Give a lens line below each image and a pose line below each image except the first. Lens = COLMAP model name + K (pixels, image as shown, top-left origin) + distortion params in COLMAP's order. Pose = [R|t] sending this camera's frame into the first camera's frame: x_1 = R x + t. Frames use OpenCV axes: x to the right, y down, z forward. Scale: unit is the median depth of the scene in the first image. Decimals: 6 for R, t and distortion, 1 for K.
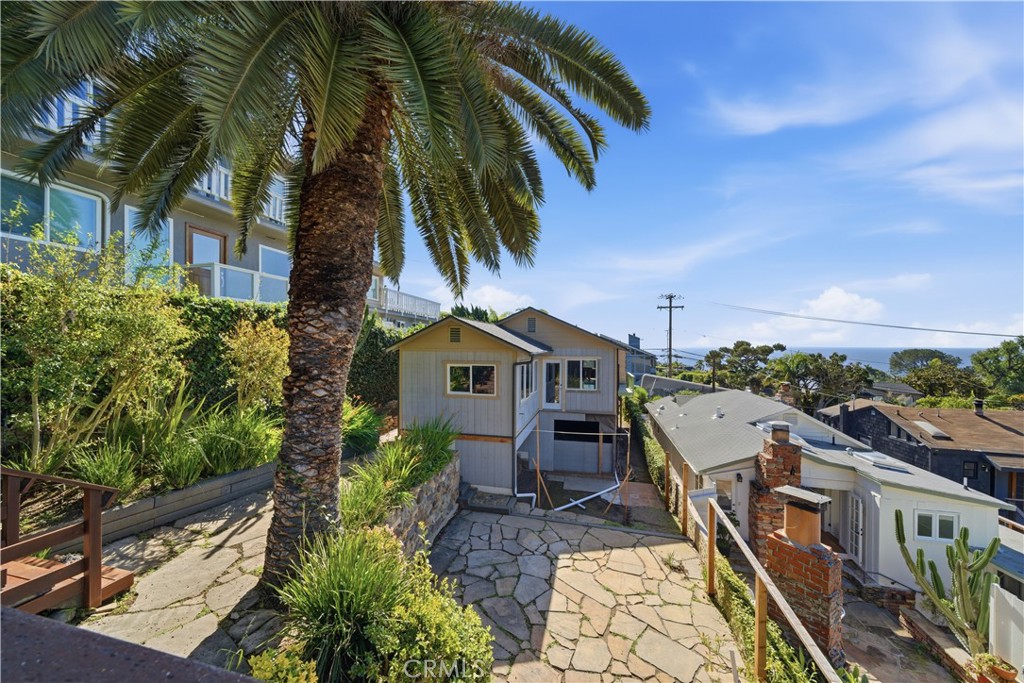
lens RADIAL K [[356.7, 0, 508.6], [0, 356.7, 351.2], [0, 0, 1]] dist [-0.004117, 0.001191]
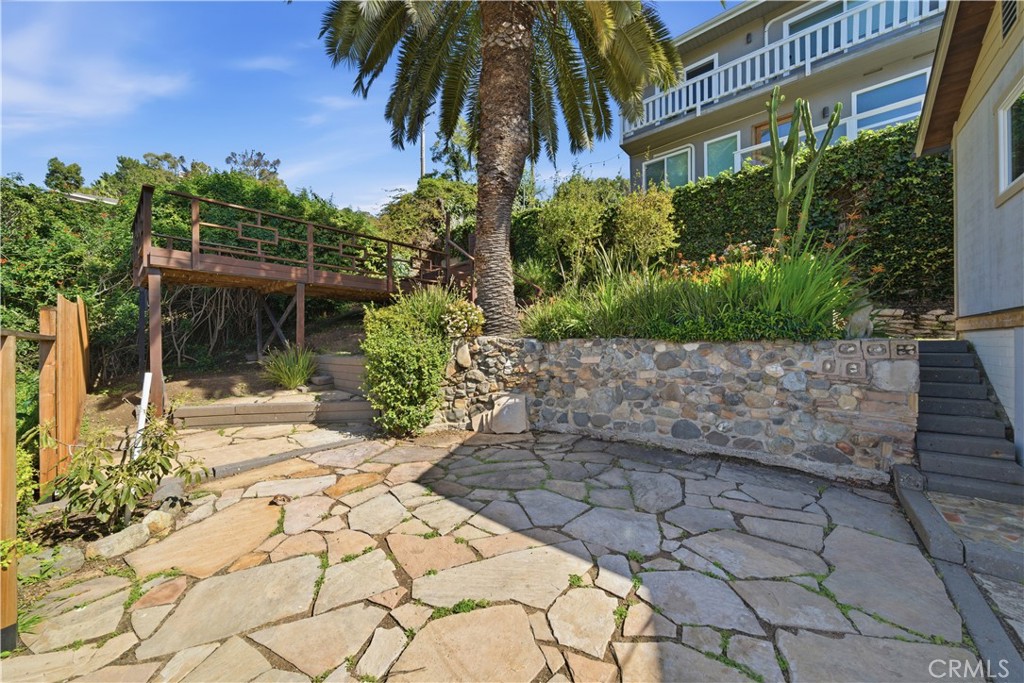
lens RADIAL K [[356.7, 0, 510.3], [0, 356.7, 342.9], [0, 0, 1]] dist [-0.004117, 0.001191]
pose [[-0.455914, -0.000165, -0.890024, 0.355163], [-0.015731, 0.999845, 0.007872, 0.272630], [0.889885, 0.017590, -0.455846, 0.763249]]
